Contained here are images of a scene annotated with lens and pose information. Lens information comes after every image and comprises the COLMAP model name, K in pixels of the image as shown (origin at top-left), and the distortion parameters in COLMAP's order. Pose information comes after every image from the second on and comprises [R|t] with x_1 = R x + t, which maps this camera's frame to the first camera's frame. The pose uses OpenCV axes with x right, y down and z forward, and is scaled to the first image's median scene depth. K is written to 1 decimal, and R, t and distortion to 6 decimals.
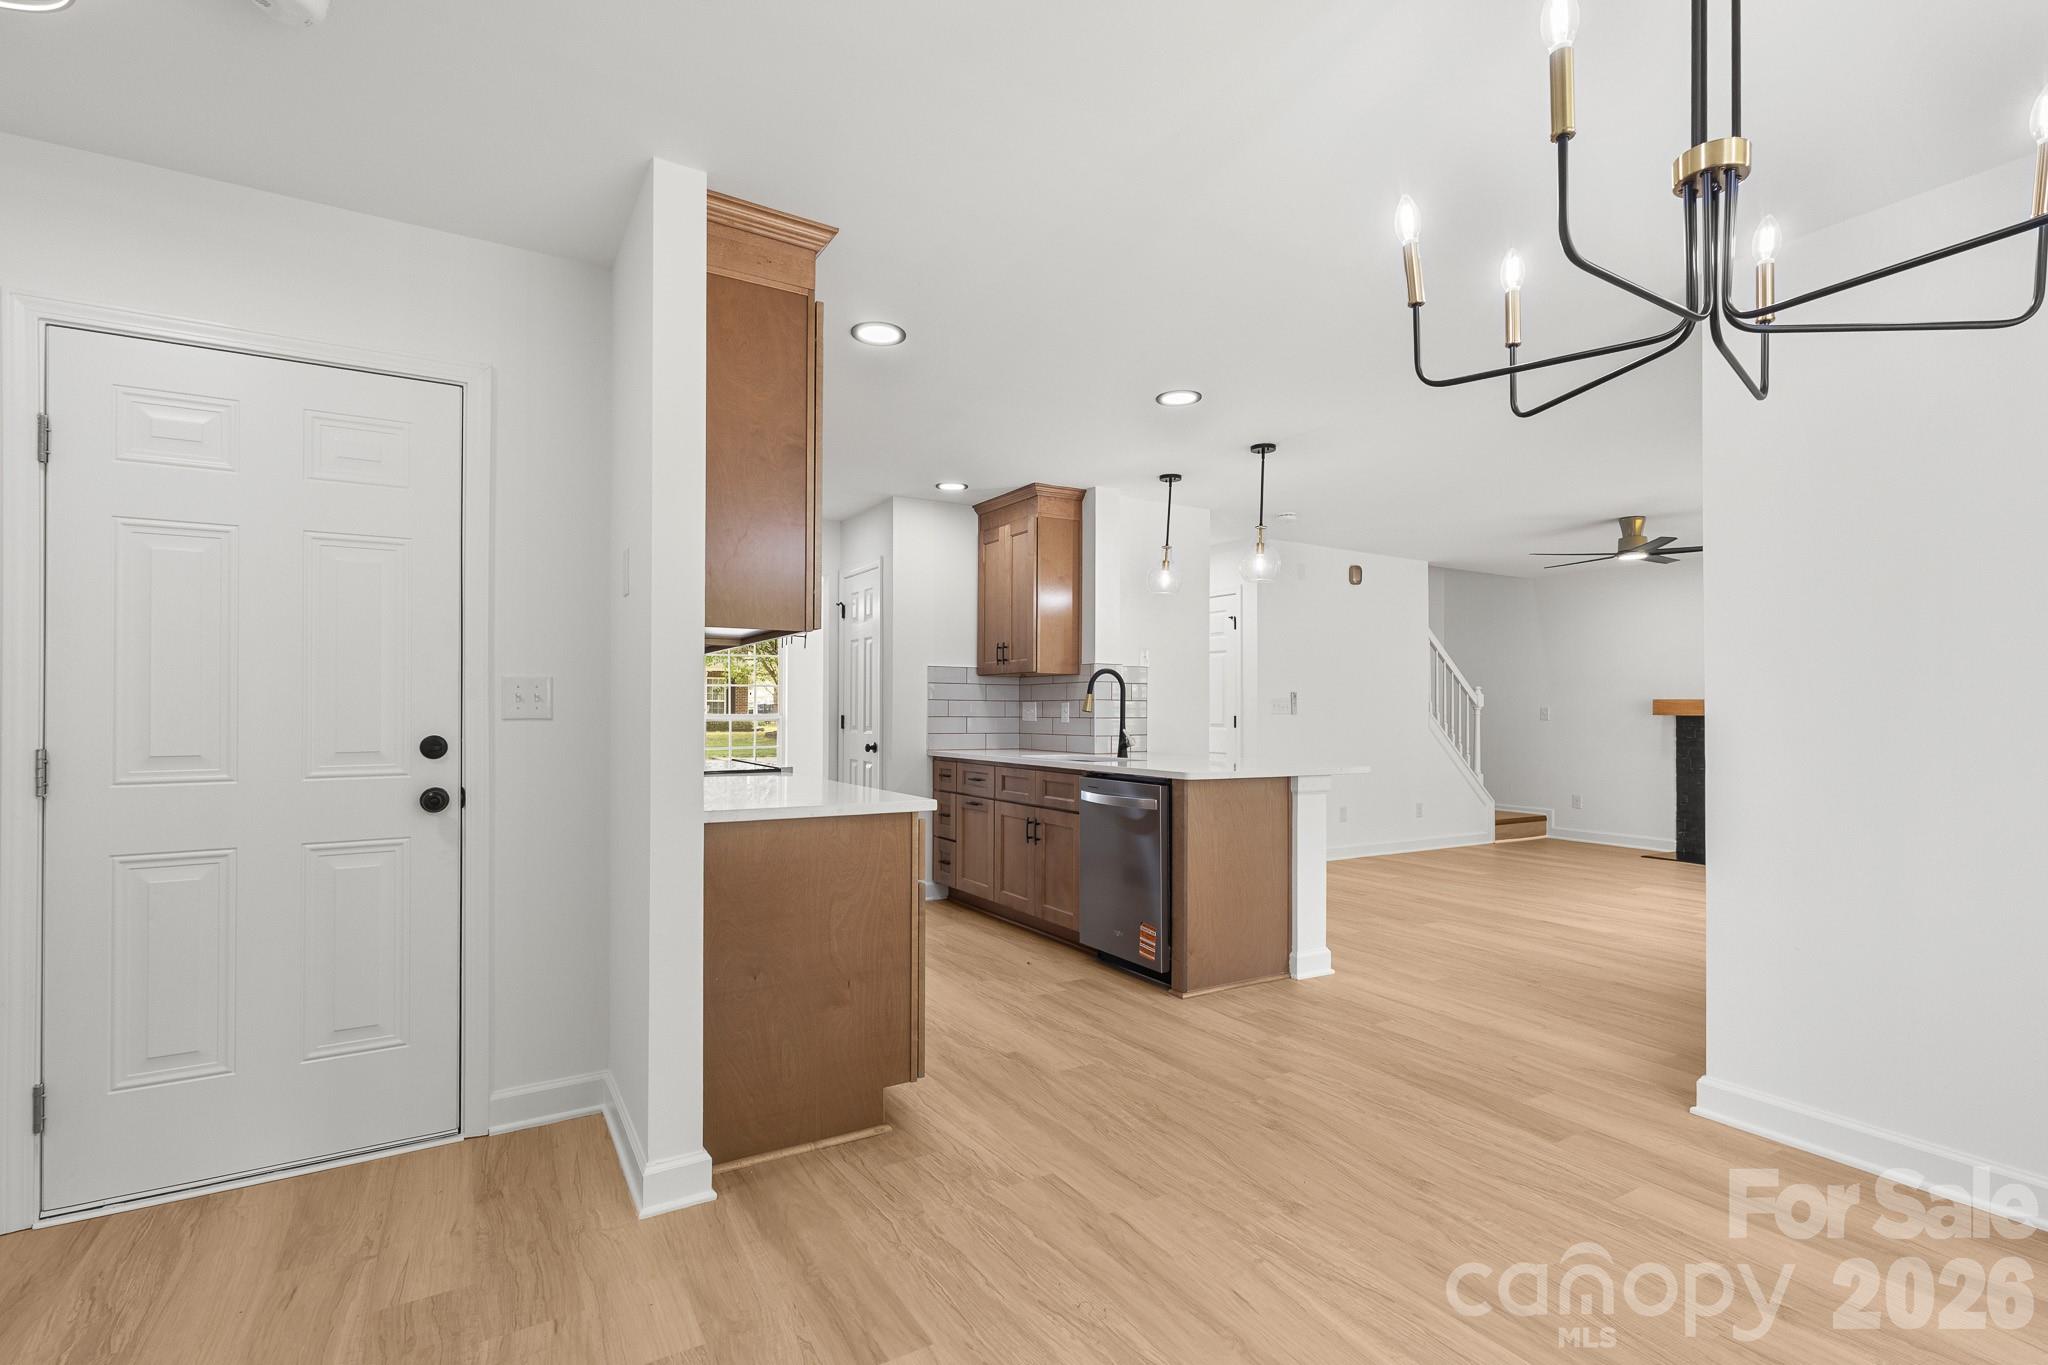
lens RADIAL K [[946.2, 0, 1021.7], [0, 946.2, 706.1], [0, 0, 1]] dist [0.000822, 0.000023]
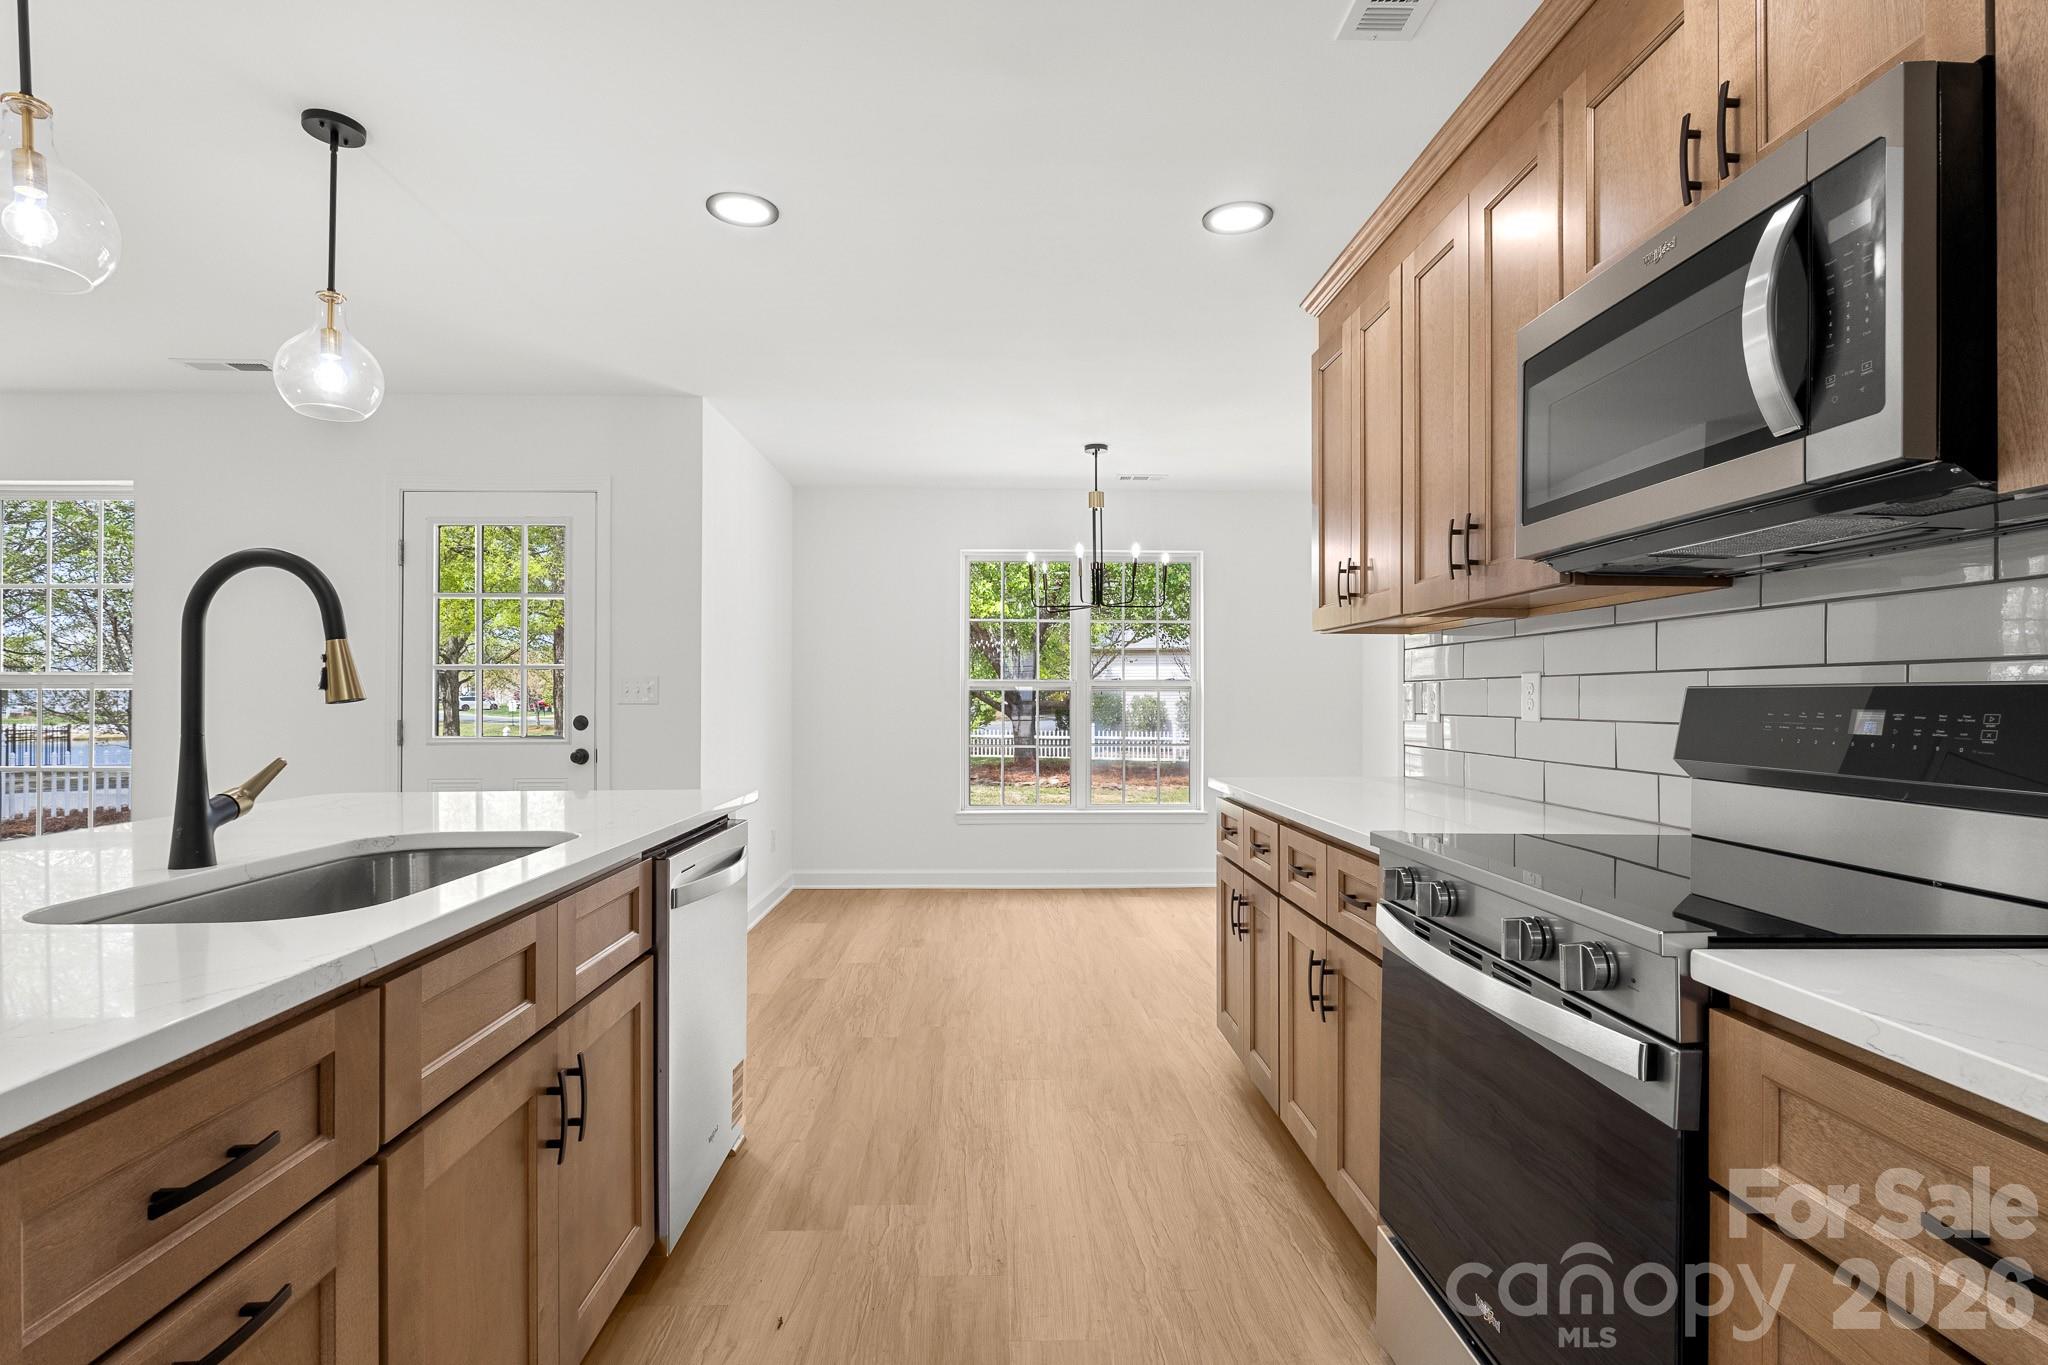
lens RADIAL K [[993.6, 0, 1024.0], [0, 993.6, 682.5], [0, 0, 1]] dist [0.000675, 0.000146]
pose [[-0.873273, 0.003180, 0.487221, -0.230836], [-0.003773, 0.999905, -0.013290, 0.002241], [-0.487217, -0.013444, -0.873177, 1.044437]]
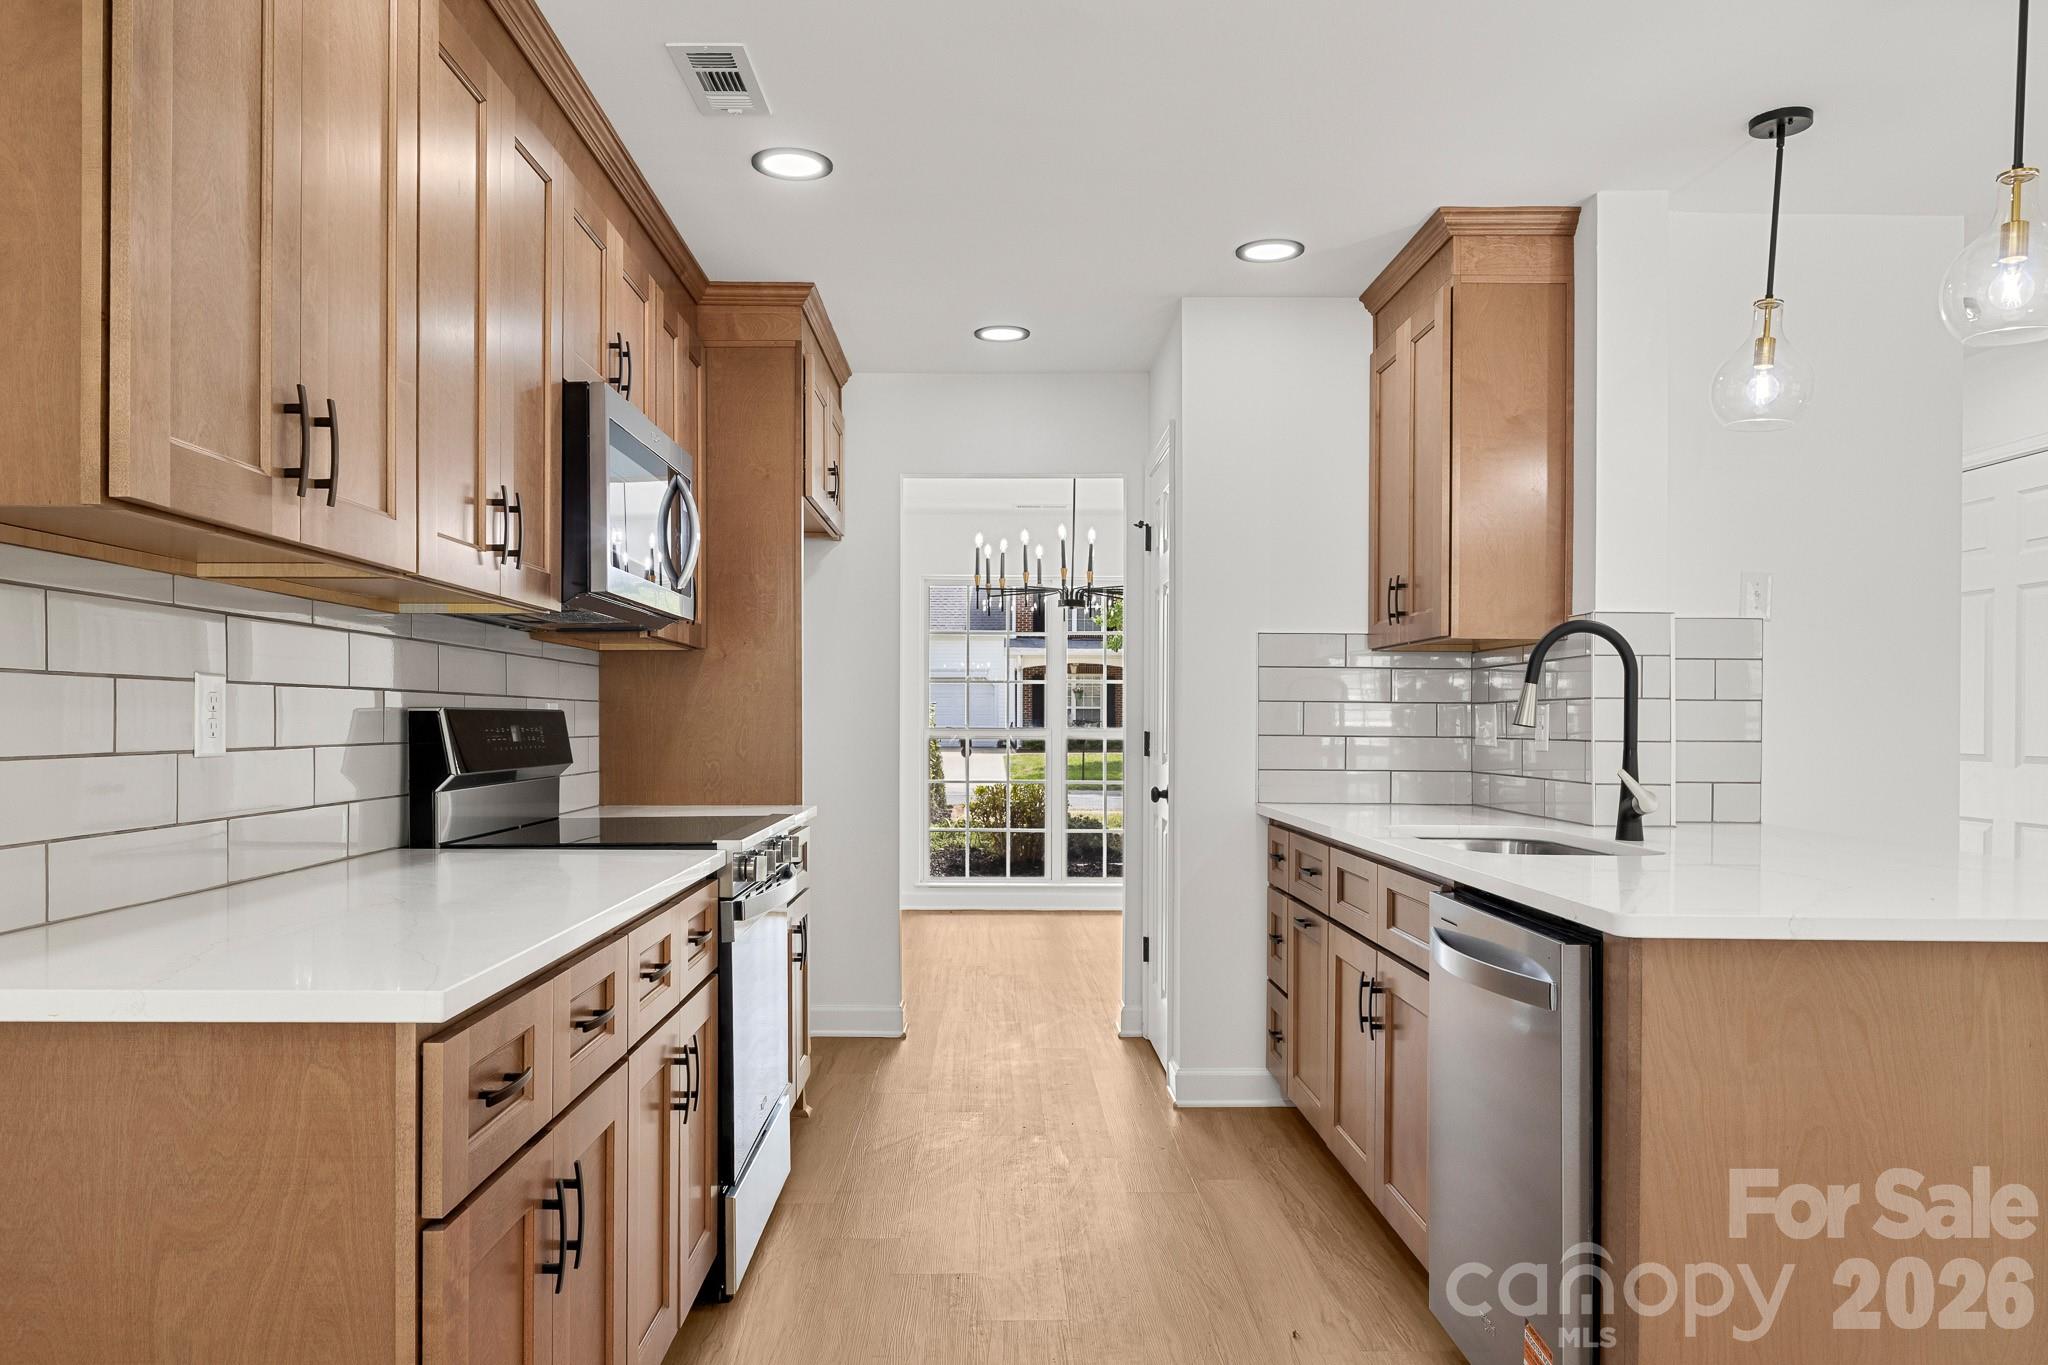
lens RADIAL K [[1371.8, 0, 995.1], [0, 1371.8, 725.0], [0, 0, 1]] dist [-0.001858, 0.001107]
pose [[0.862787, 0.004357, -0.505548, 0.154722], [-0.001177, 0.999977, 0.006609, 0.001355], [0.505565, -0.005107, 0.862773, 0.332060]]
